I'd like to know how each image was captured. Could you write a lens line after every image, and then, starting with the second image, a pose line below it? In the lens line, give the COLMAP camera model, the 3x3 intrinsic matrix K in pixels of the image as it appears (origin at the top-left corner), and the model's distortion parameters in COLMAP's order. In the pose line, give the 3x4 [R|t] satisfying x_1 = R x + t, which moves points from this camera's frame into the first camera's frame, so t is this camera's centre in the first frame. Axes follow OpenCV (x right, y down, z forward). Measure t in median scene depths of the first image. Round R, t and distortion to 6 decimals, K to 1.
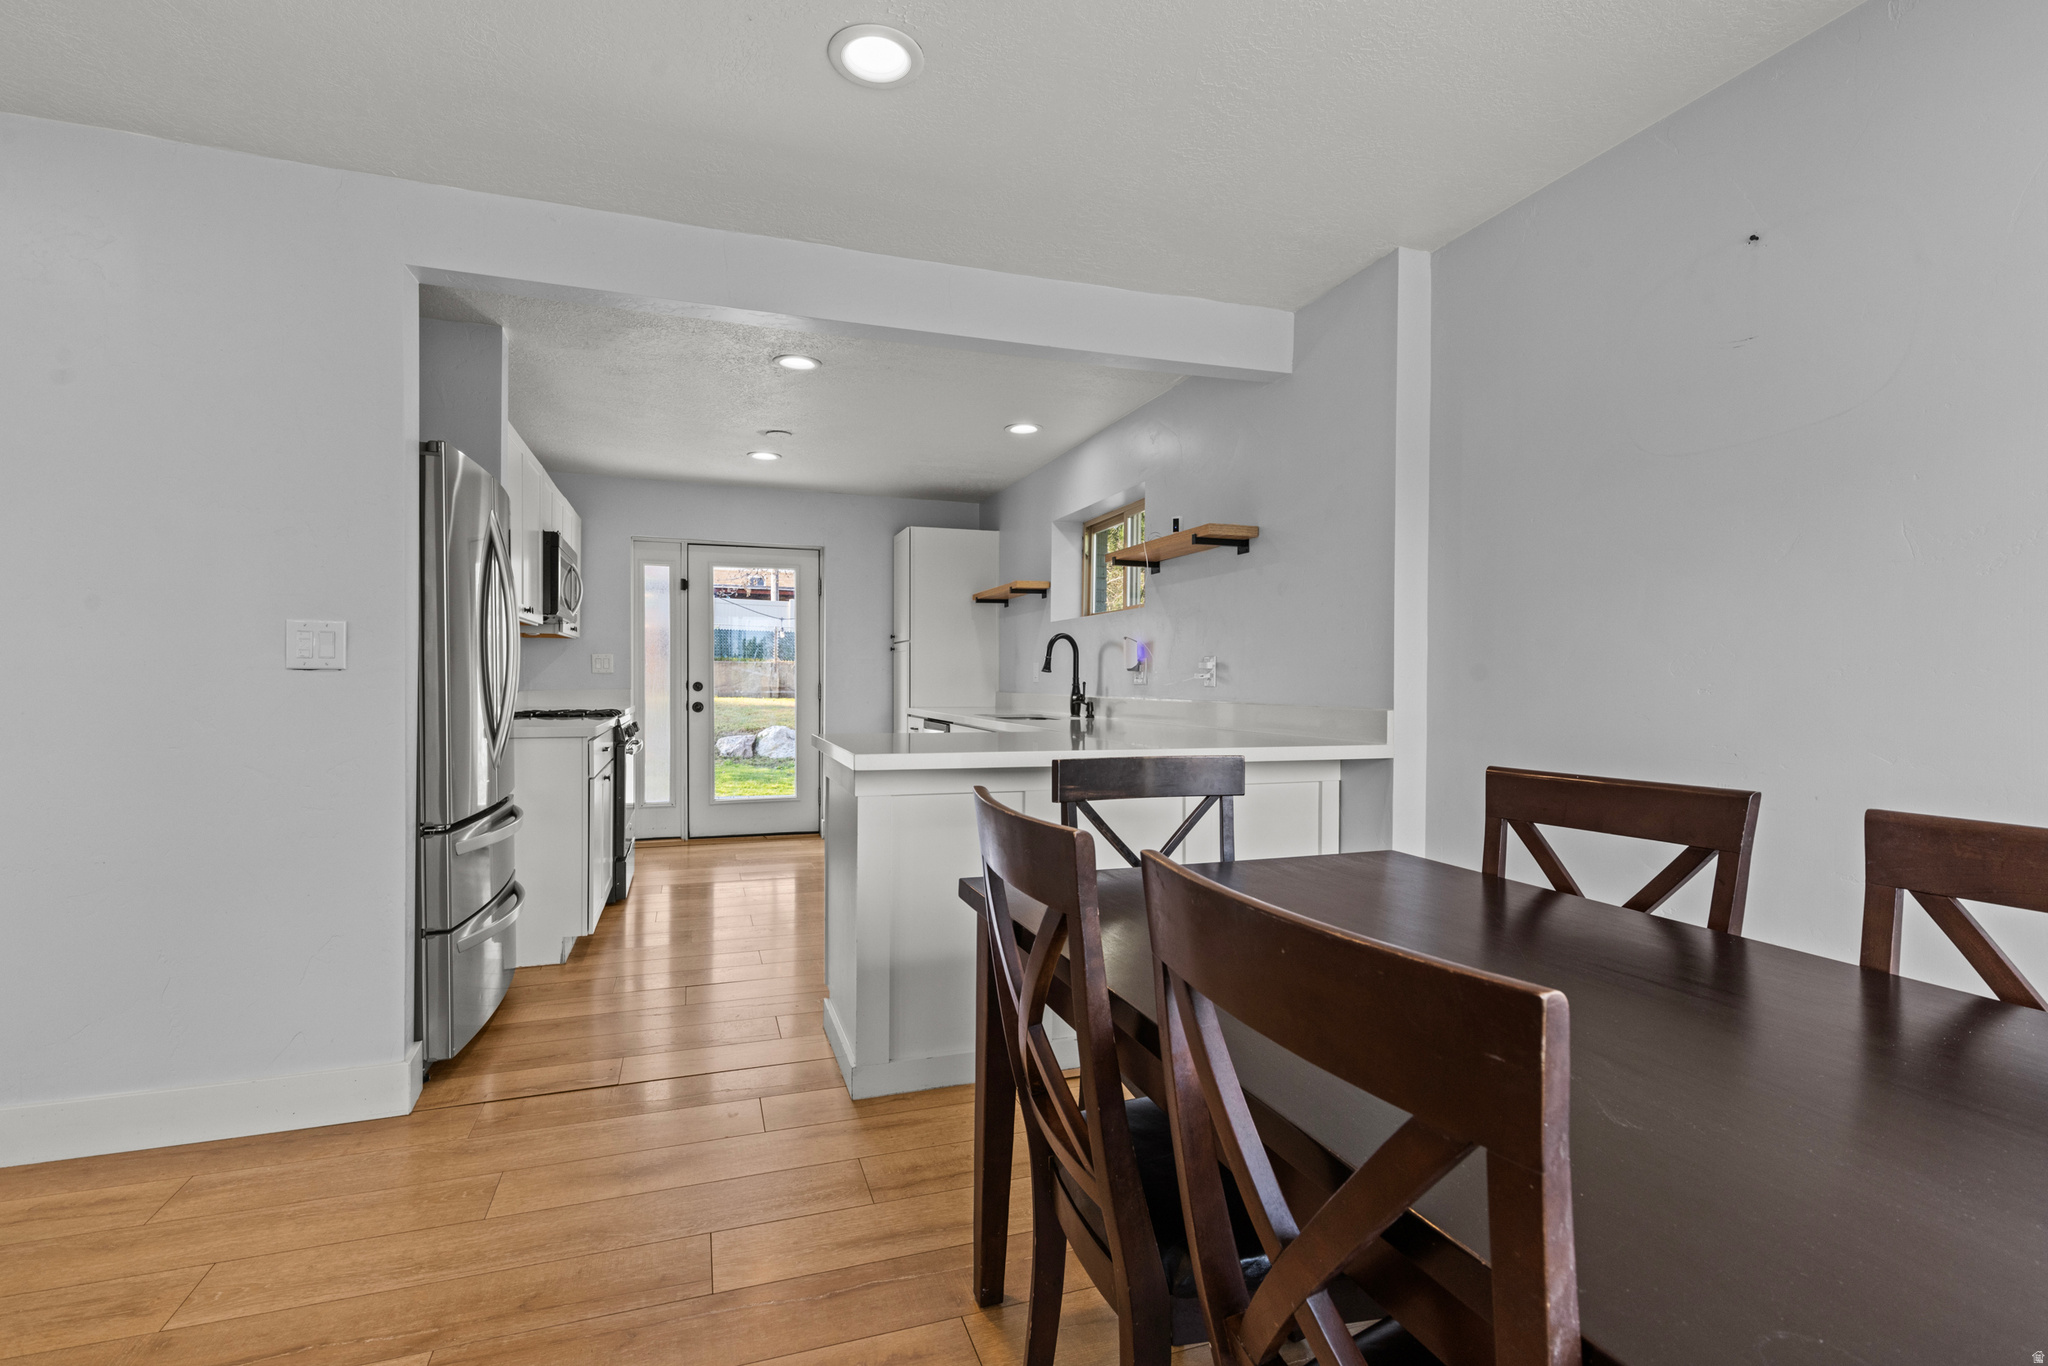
lens RADIAL K [[908.9, 0, 1082.4], [0, 908.9, 684.2], [0, 0, 1]] dist [0.008745, -0.000291]
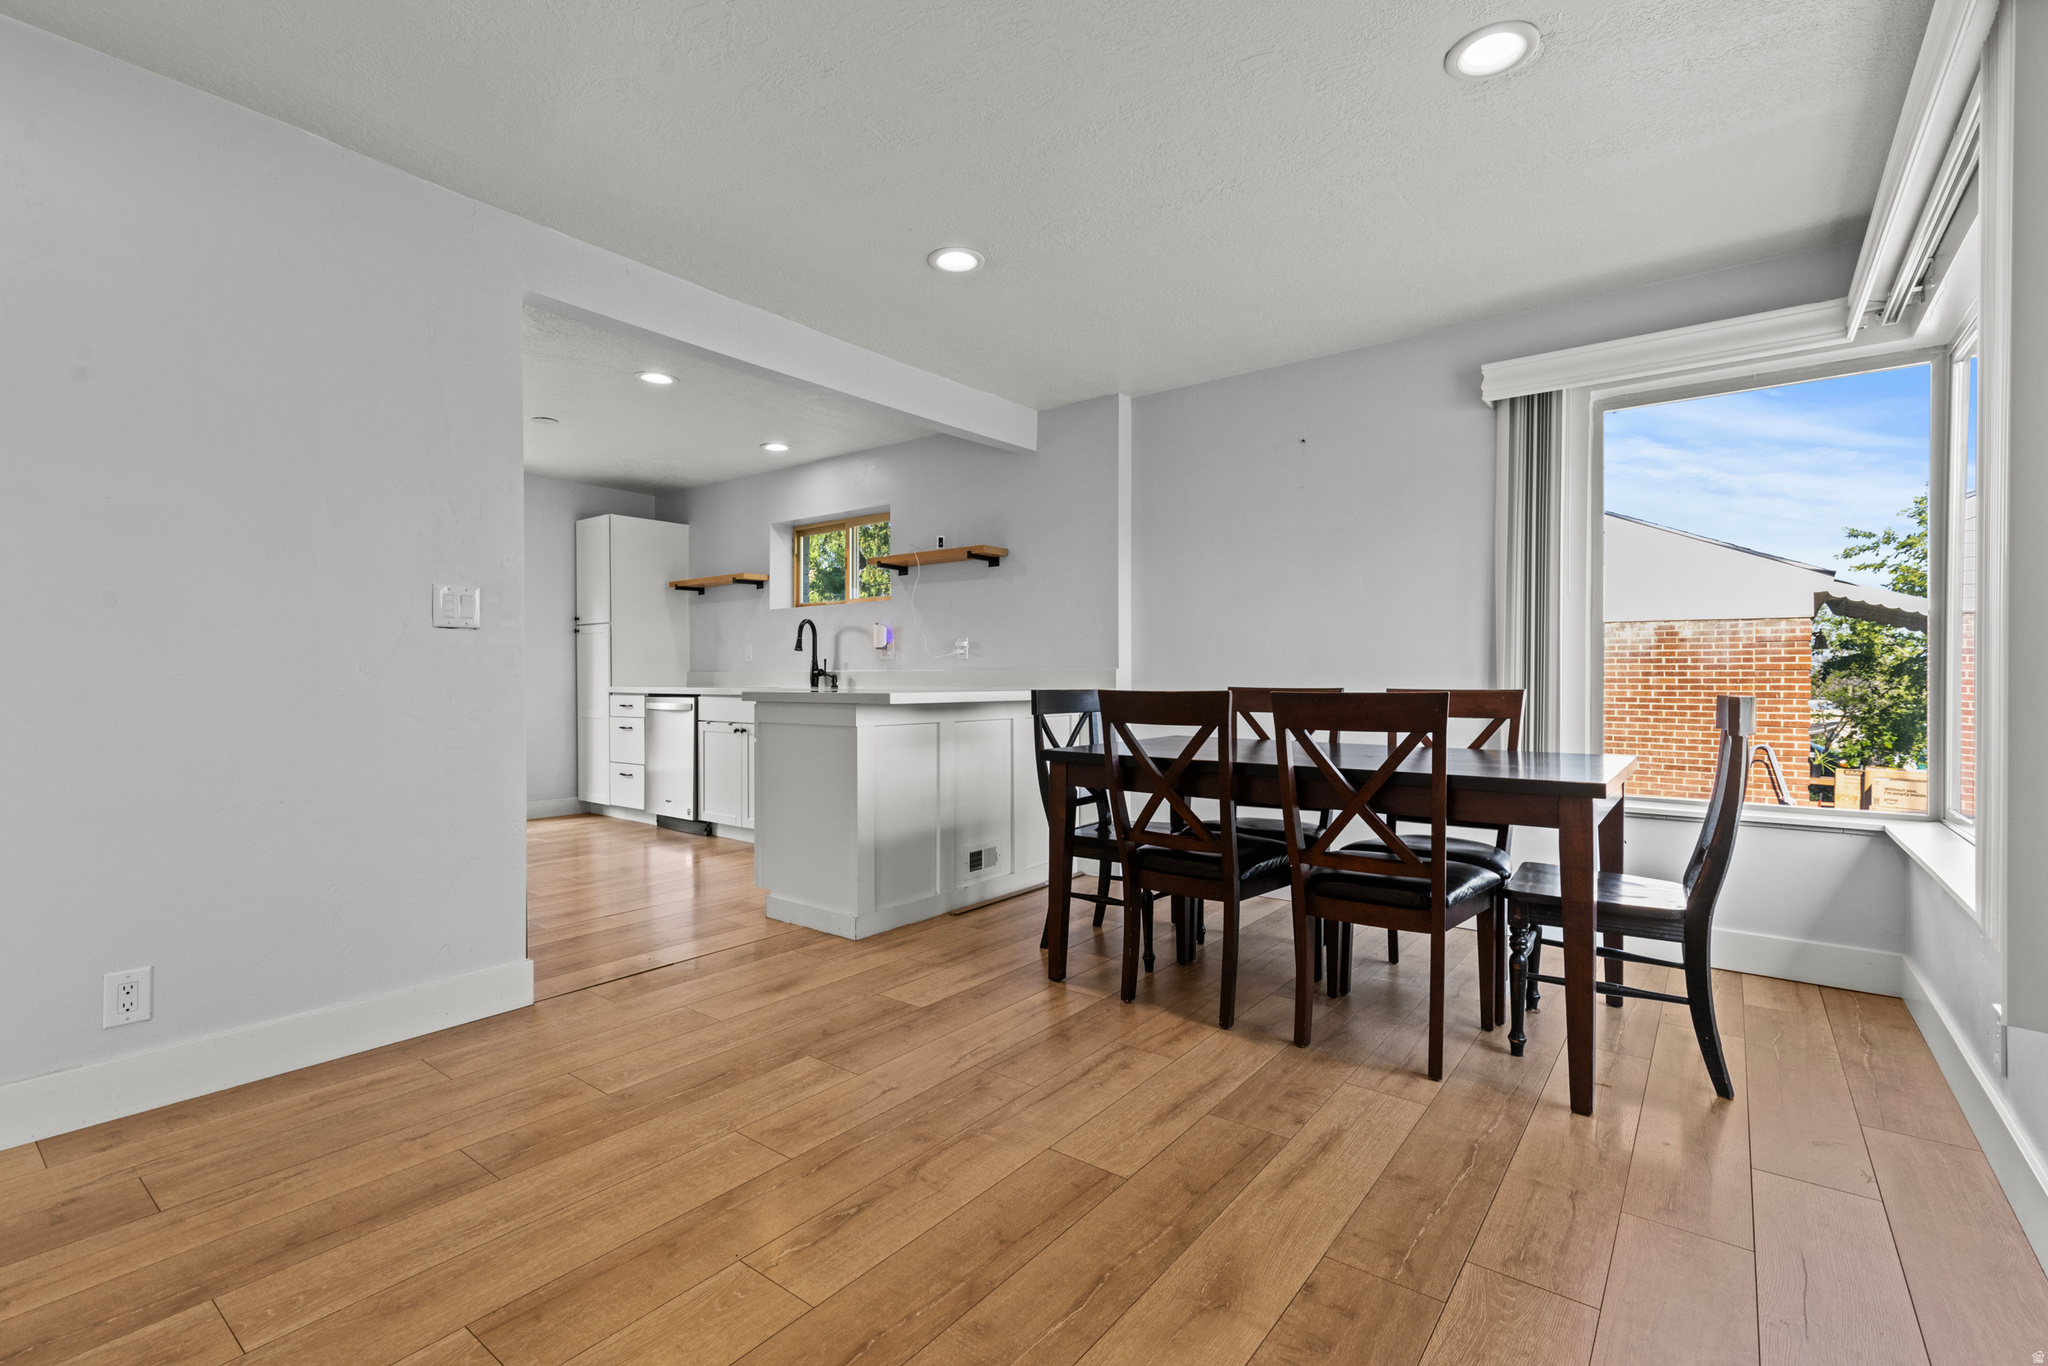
lens RADIAL K [[922.3, 0, 1052.2], [0, 922.3, 679.5], [0, 0, 1]] dist [0.030320, -0.000330]
pose [[0.820767, -0.010253, 0.571171, -0.450798], [0.013835, 0.999902, -0.001931, 0.031053], [-0.571096, 0.009487, 0.820829, -0.199456]]
